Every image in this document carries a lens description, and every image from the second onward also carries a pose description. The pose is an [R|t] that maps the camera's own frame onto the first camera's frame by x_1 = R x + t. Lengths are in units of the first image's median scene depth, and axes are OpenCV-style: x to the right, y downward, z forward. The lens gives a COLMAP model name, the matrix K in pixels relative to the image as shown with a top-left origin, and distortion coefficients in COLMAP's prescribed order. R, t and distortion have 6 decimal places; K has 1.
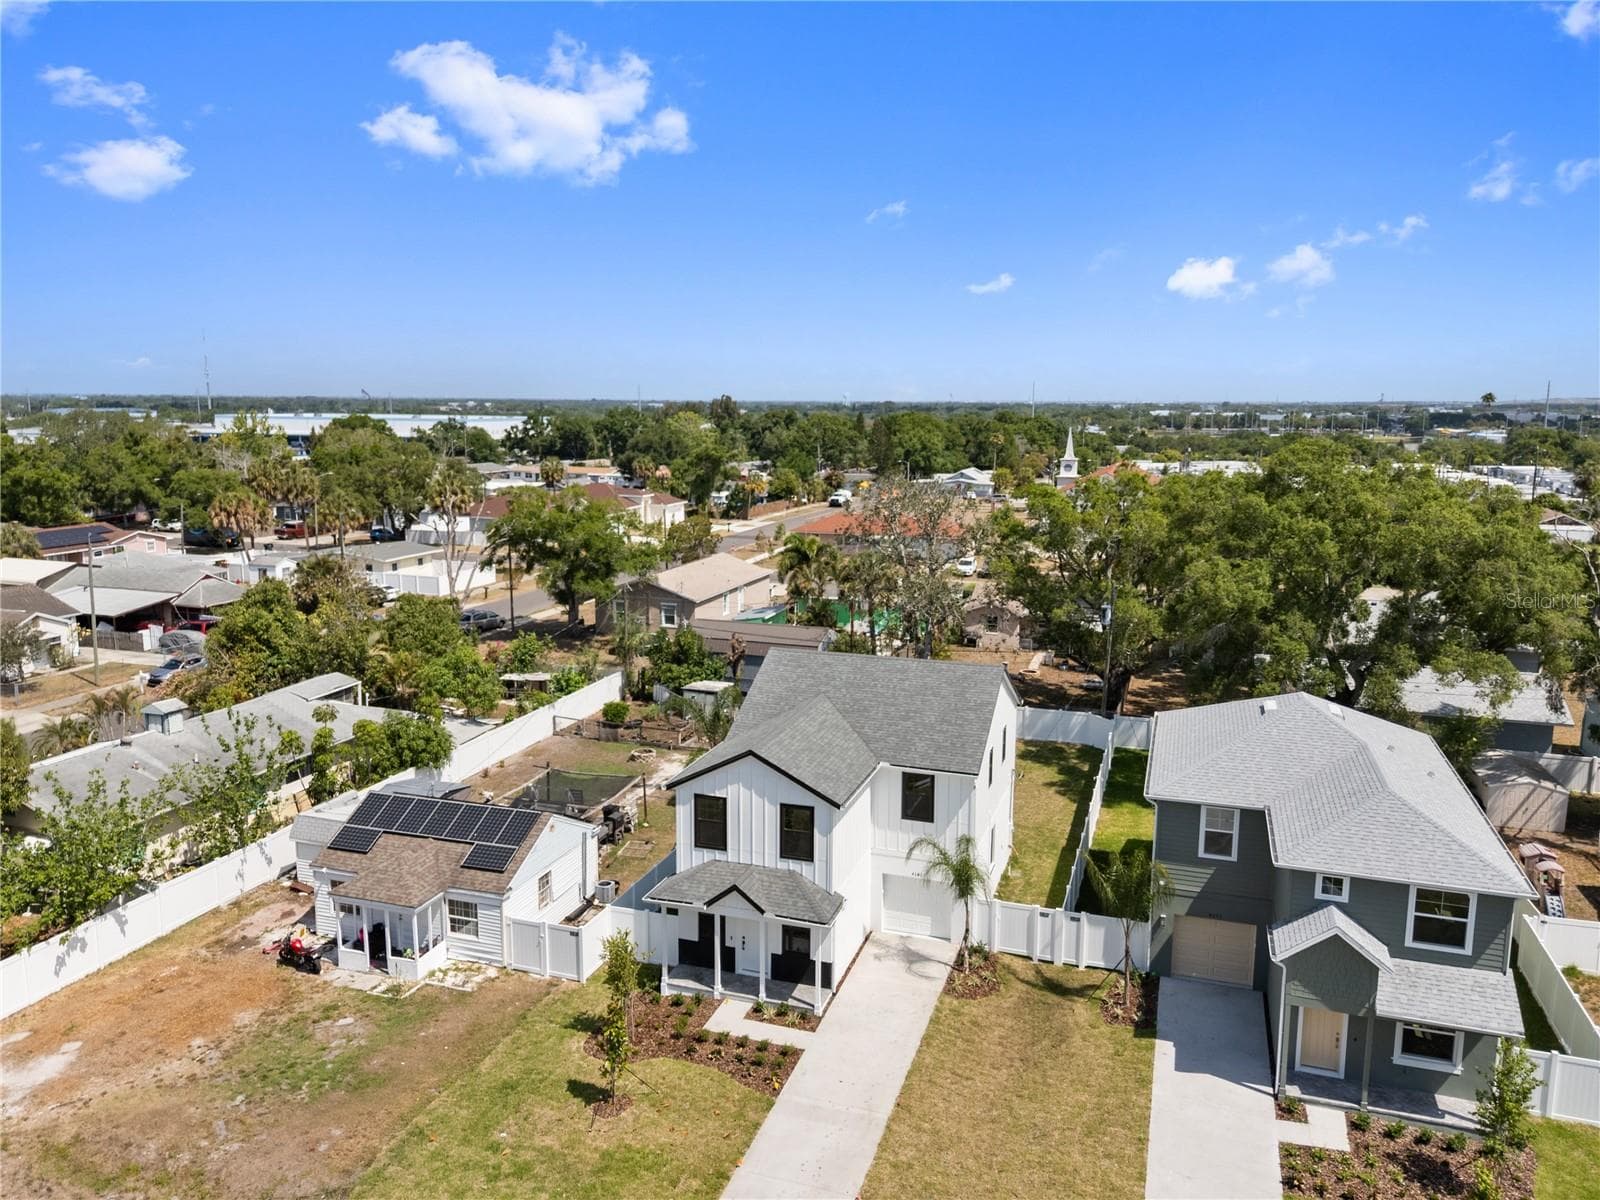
lens RADIAL K [[1176.7, 0, 797.3], [0, 1176.7, 589.2], [0, 0, 1]] dist [0.076938, -0.070281]
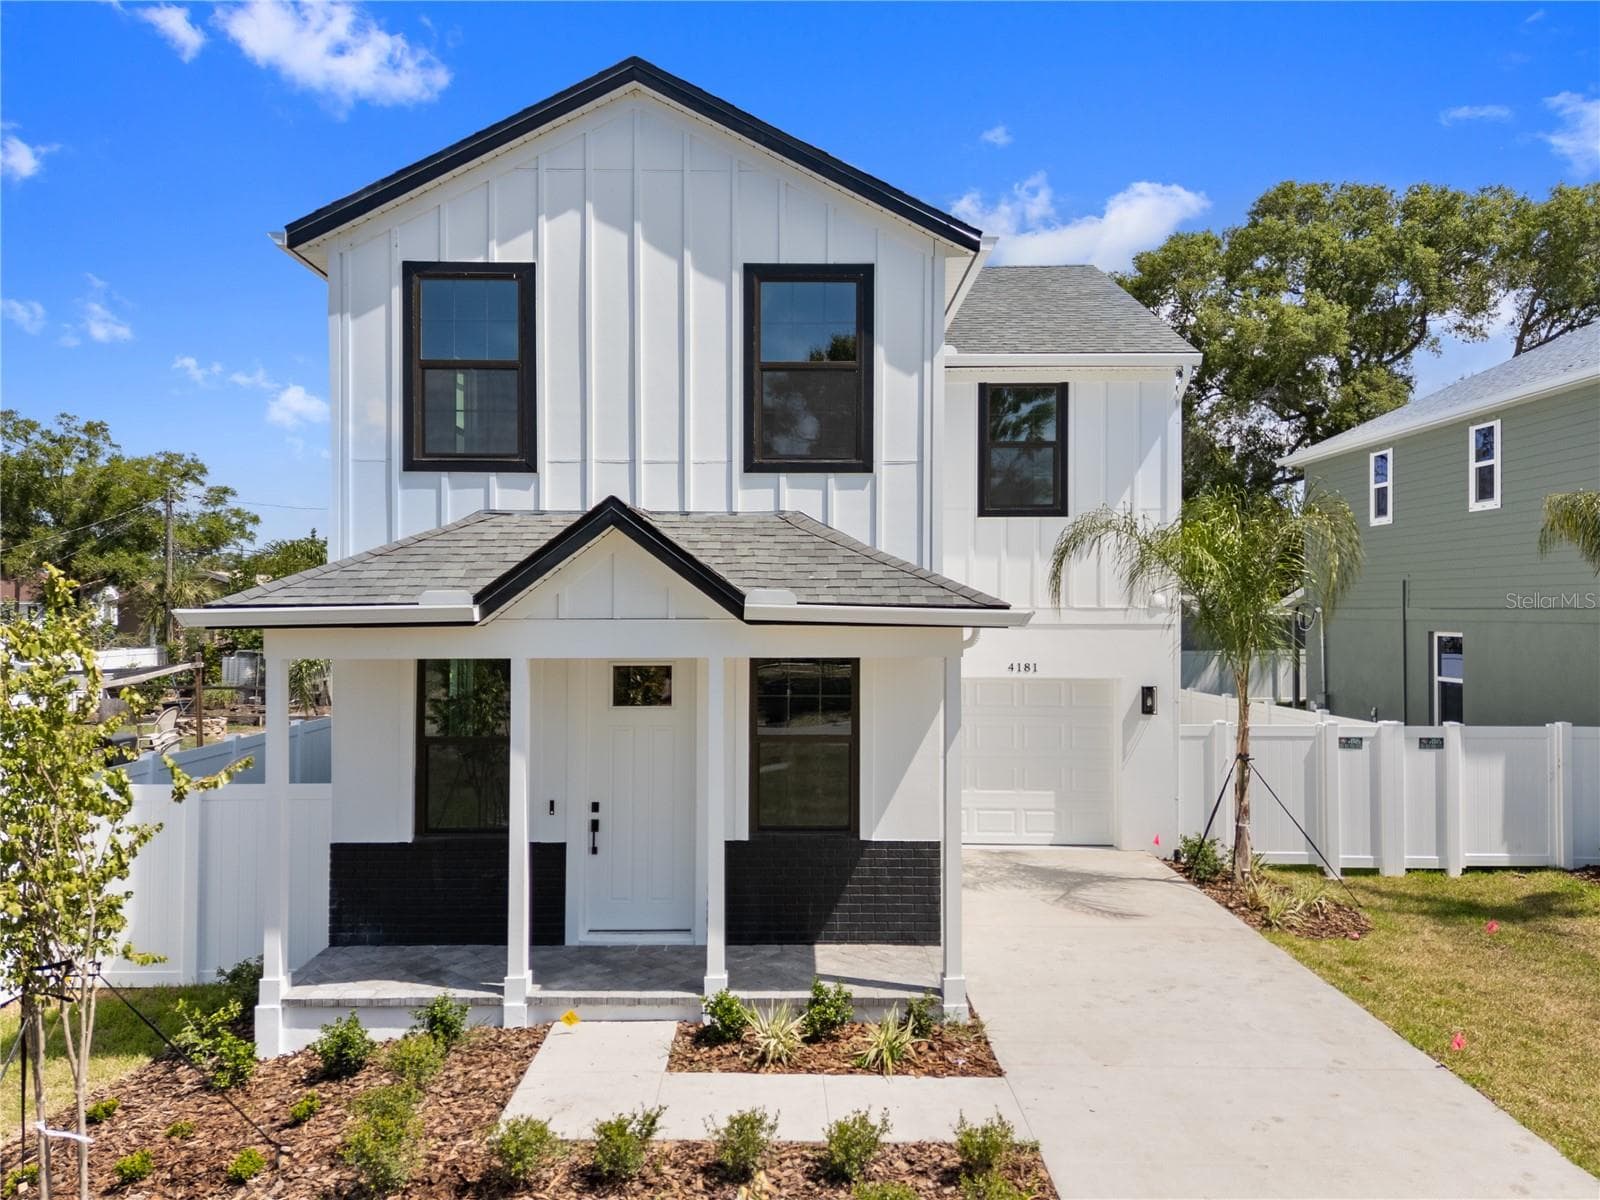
lens RADIAL K [[1176.7, 0, 797.3], [0, 1176.7, 589.2], [0, 0, 1]] dist [0.076938, -0.070281]
pose [[0.945457, 0.002727, 0.325734, -0.088960], [0.052409, 0.985664, -0.160371, 0.288142], [-0.321502, 0.168696, 0.931761, 0.716498]]
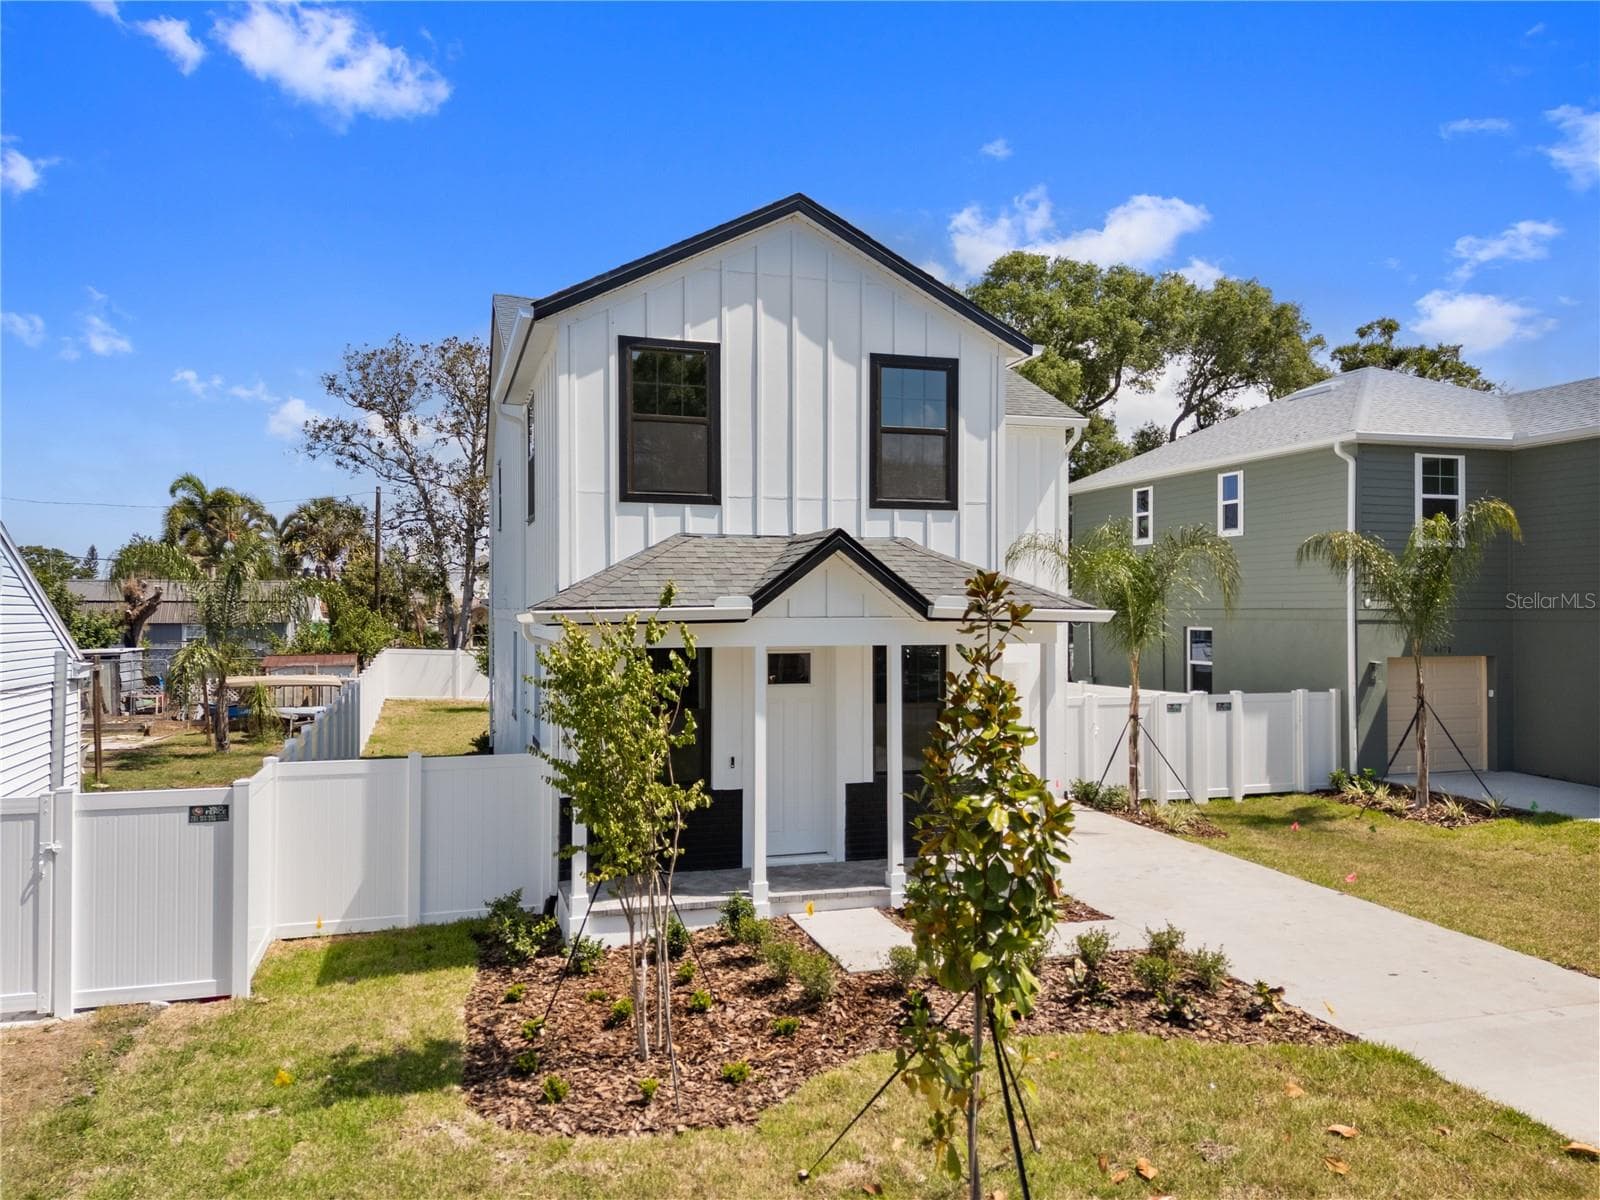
lens RADIAL K [[1176.7, 0, 797.3], [0, 1176.7, 589.2], [0, 0, 1]] dist [0.076938, -0.070281]
pose [[0.810037, 0.006349, 0.586344, -0.239824], [0.093463, 0.985760, -0.139794, 0.290745], [-0.578882, 0.168040, 0.797909, 0.696390]]
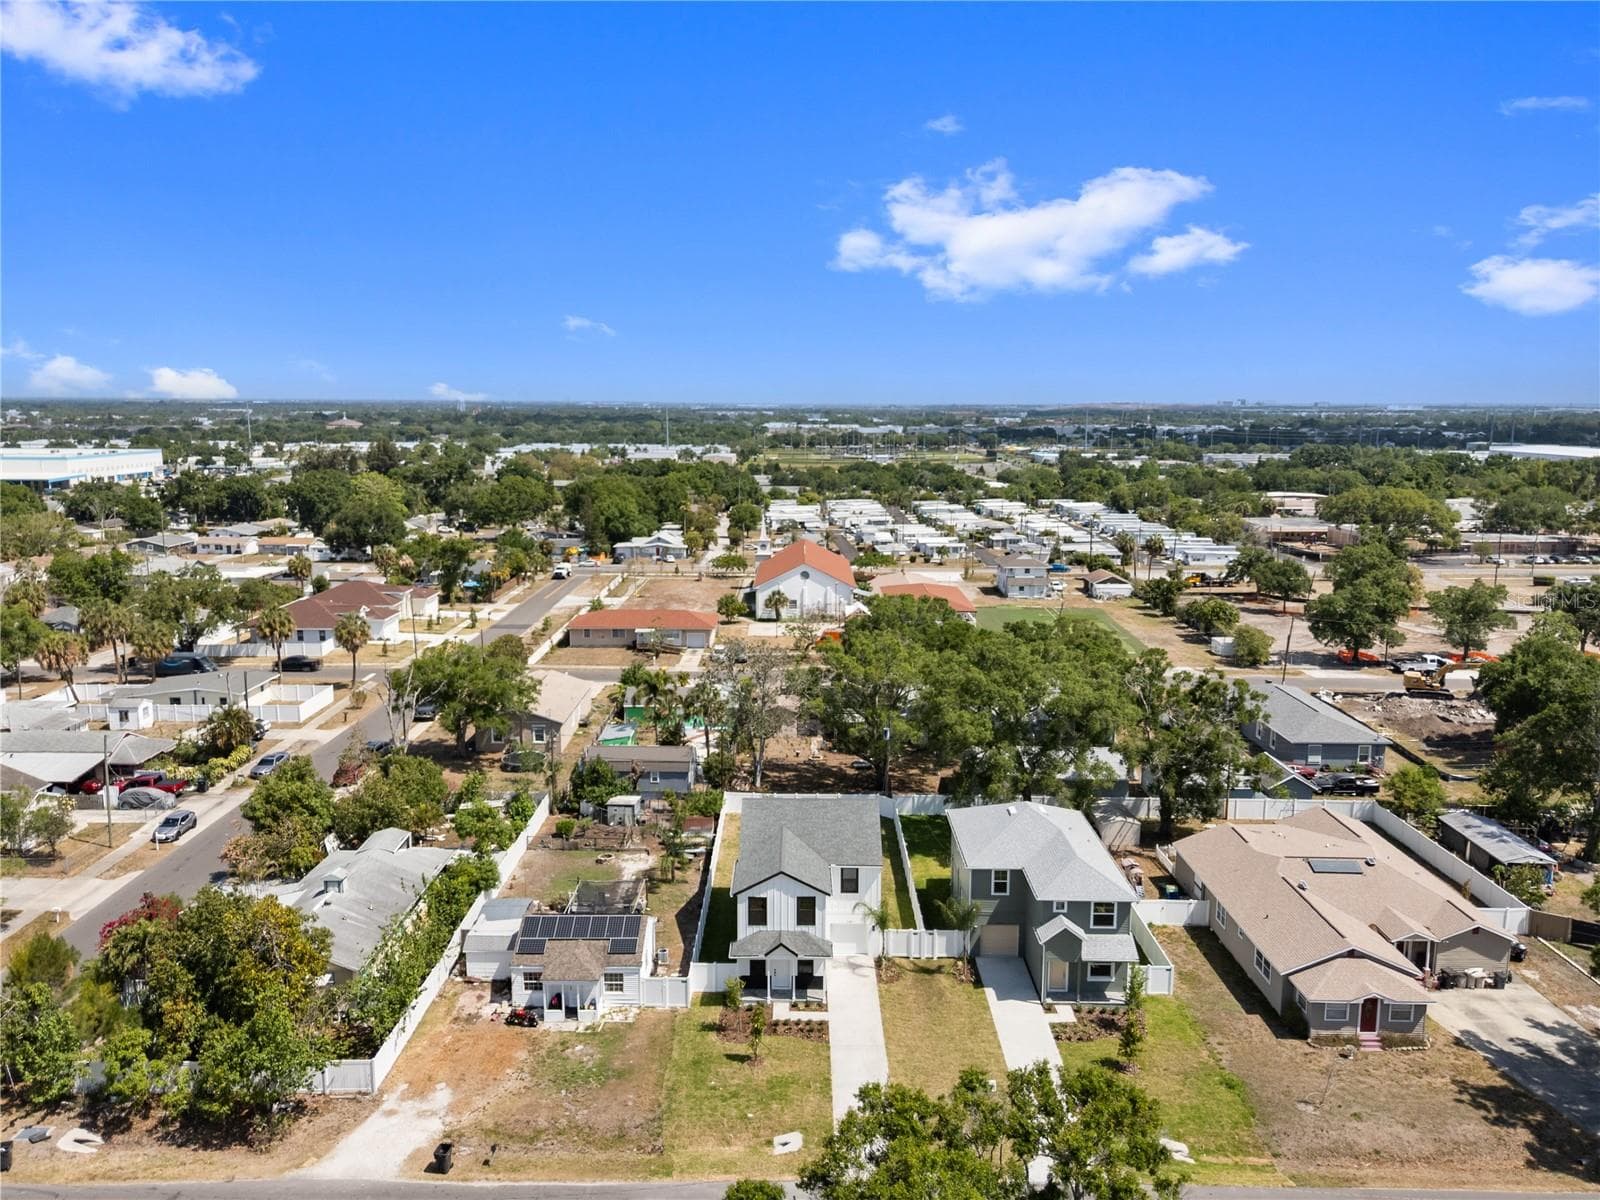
lens RADIAL K [[1174.7, 0, 796.0], [0, 1174.7, 600.3], [0, 0, 1]] dist [0.073142, -0.066287]
pose [[0.949775, -0.053753, 0.308283, -0.553923], [0.051026, 0.998554, 0.016907, -0.316562], [-0.308746, -0.000328, 0.951145, -0.782569]]
